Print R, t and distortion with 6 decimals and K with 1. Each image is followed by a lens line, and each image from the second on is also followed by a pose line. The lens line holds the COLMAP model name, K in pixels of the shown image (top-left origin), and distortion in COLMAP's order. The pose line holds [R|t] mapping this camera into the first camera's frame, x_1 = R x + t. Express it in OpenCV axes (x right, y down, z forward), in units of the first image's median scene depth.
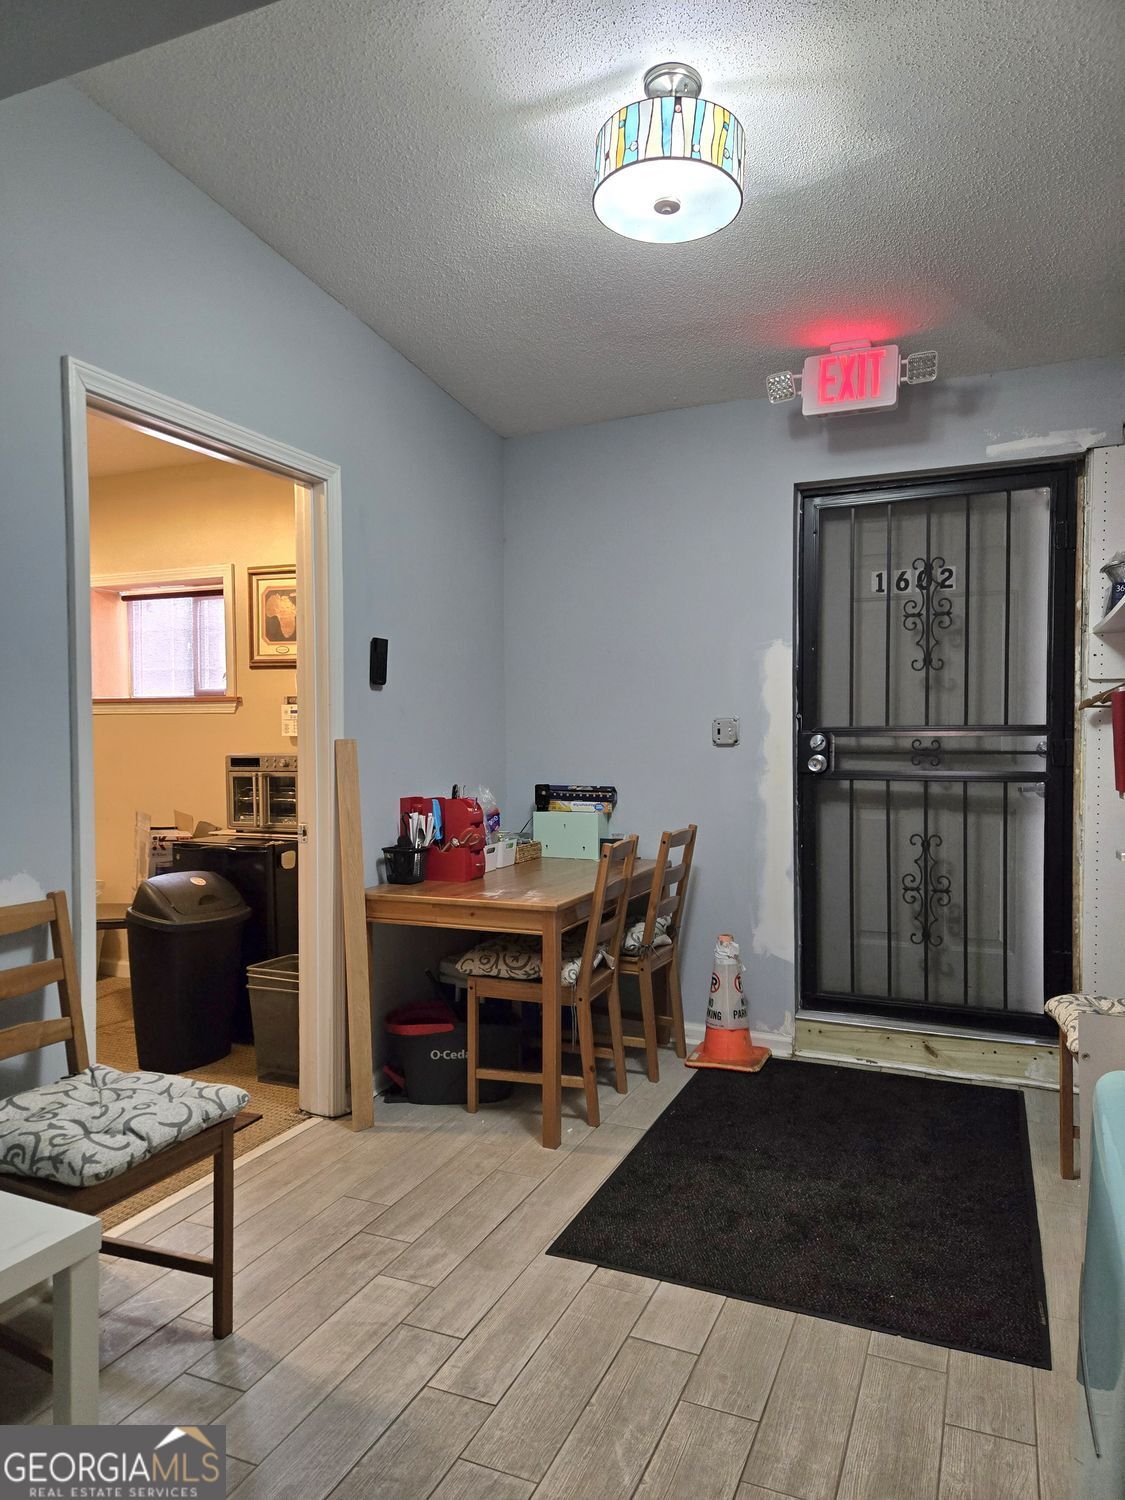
lens RADIAL K [[998.1, 0, 555.7], [0, 998.1, 751.9], [0, 0, 1]] dist [0.060692, 0.000257]
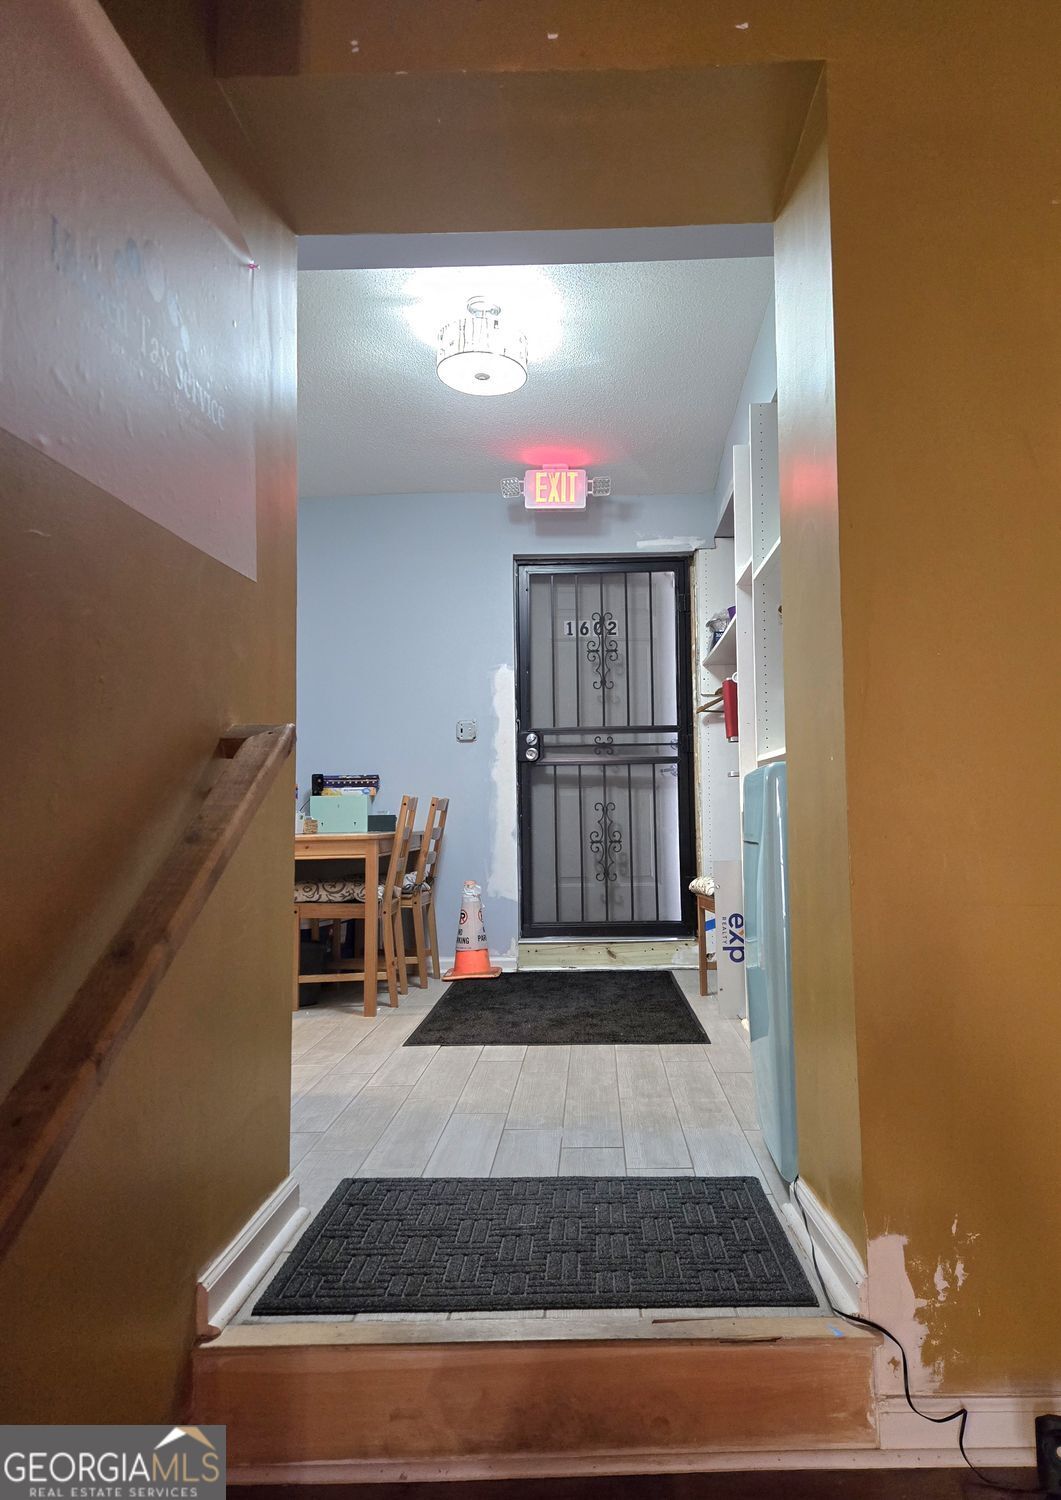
lens RADIAL K [[1189.7, 0, 541.4], [0, 1189.7, 756.4], [0, 0, 1]] dist [0.141658, -0.000274]
pose [[0.922615, 0.023361, 0.385015, -0.366309], [0.020351, 0.993826, -0.109070, 0.198224], [-0.385186, 0.108465, 0.916443, -0.519186]]
